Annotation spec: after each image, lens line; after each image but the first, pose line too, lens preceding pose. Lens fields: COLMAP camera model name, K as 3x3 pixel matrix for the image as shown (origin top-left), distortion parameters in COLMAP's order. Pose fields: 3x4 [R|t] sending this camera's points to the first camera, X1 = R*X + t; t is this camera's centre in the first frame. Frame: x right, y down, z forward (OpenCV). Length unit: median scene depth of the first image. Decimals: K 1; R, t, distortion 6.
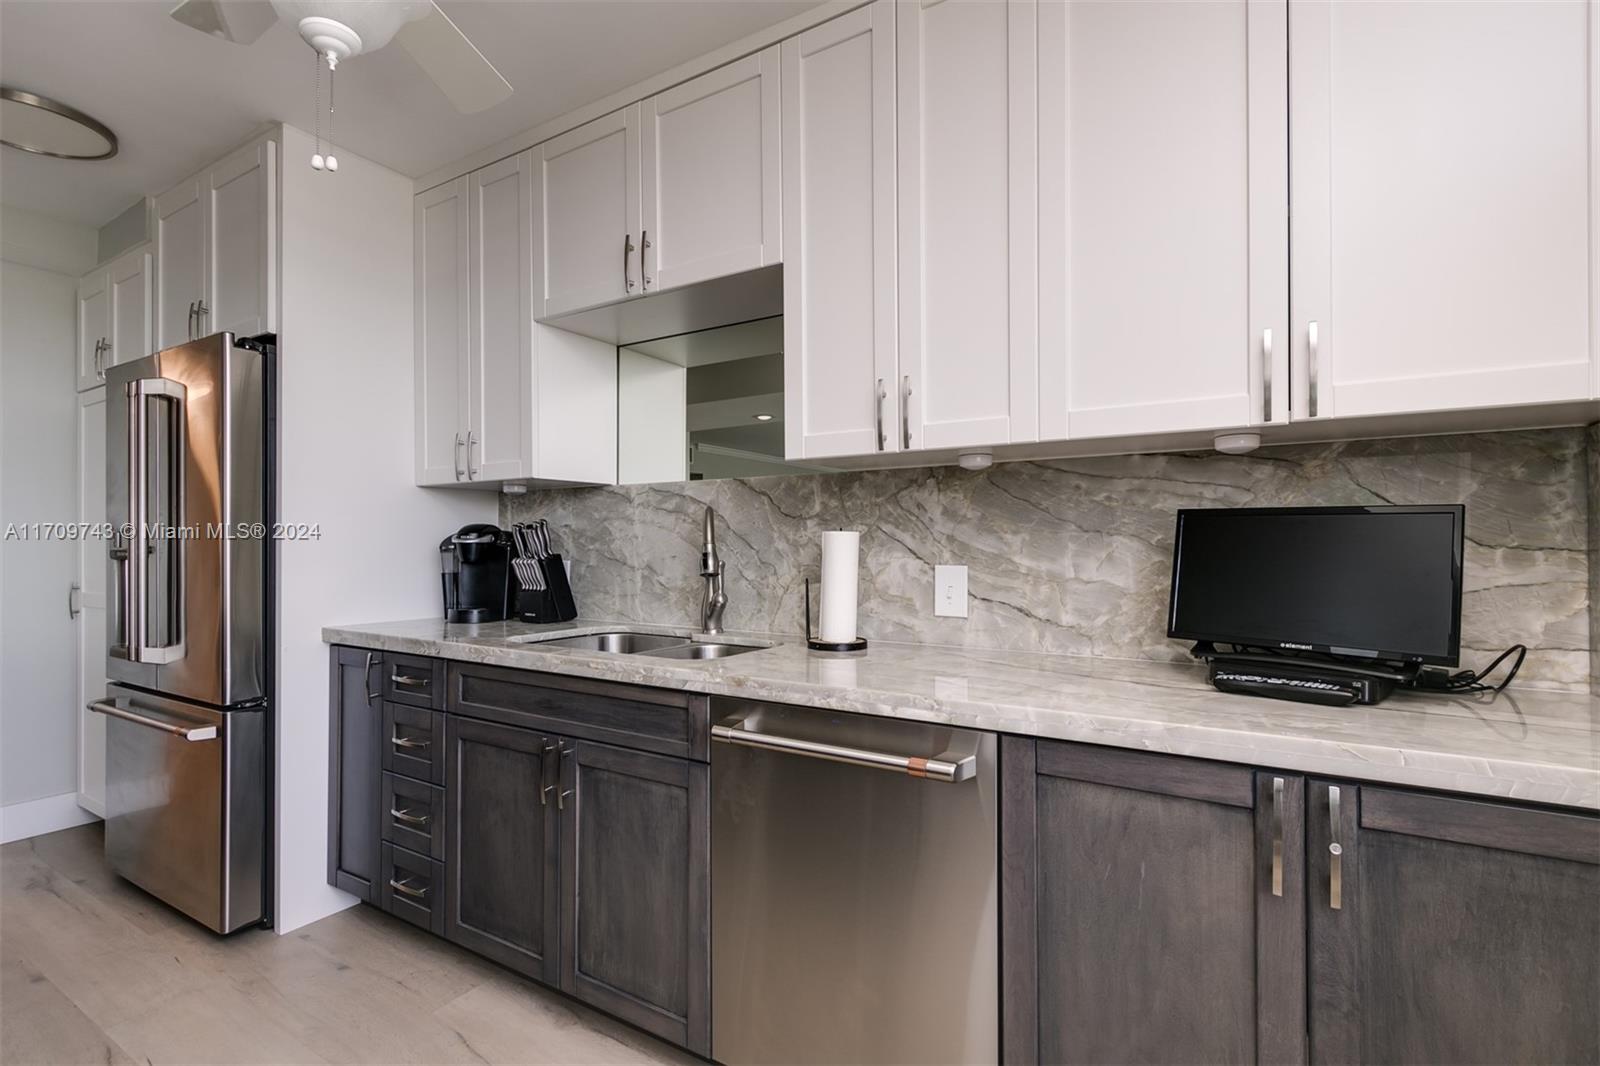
lens RADIAL K [[731.1, 0, 806.1], [0, 731.1, 538.0], [0, 0, 1]] dist [0.001152, 0.000506]
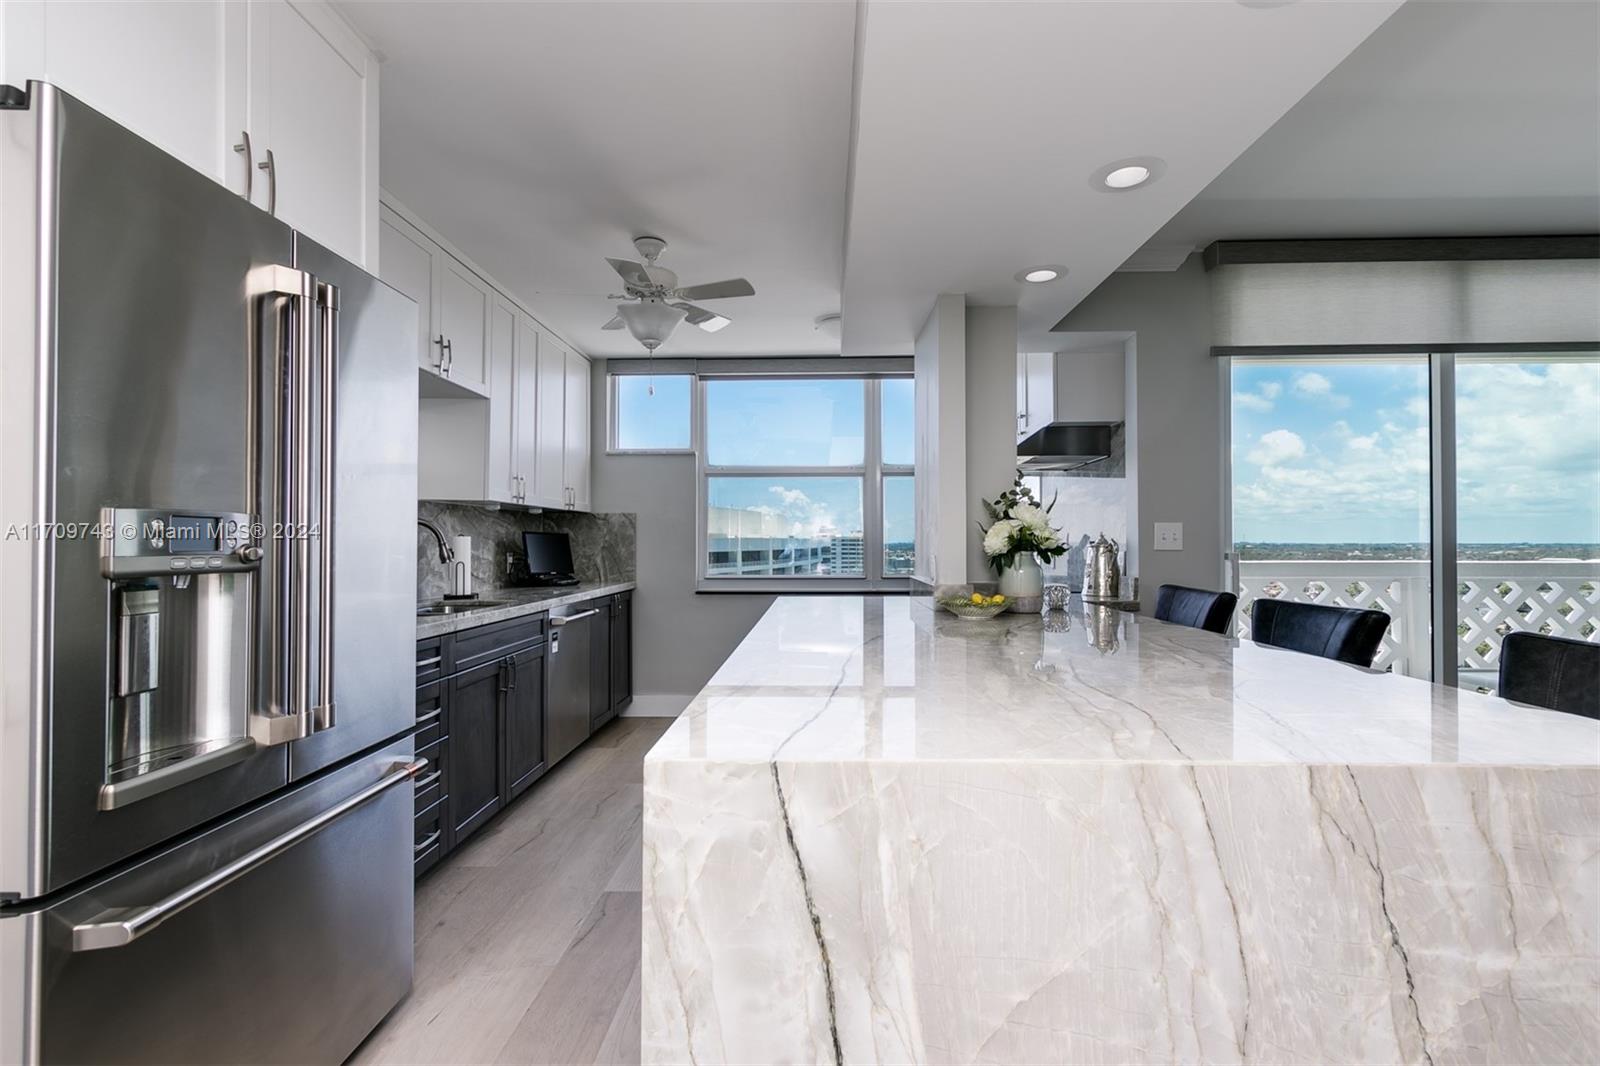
lens RADIAL K [[731.1, 0, 806.1], [0, 731.1, 538.0], [0, 0, 1]] dist [0.001152, 0.000506]
pose [[-0.492948, 0.008261, 0.870020, -1.720694], [-0.006347, 0.999894, -0.013090, 0.012164], [-0.870036, -0.011975, -0.492843, 0.985587]]
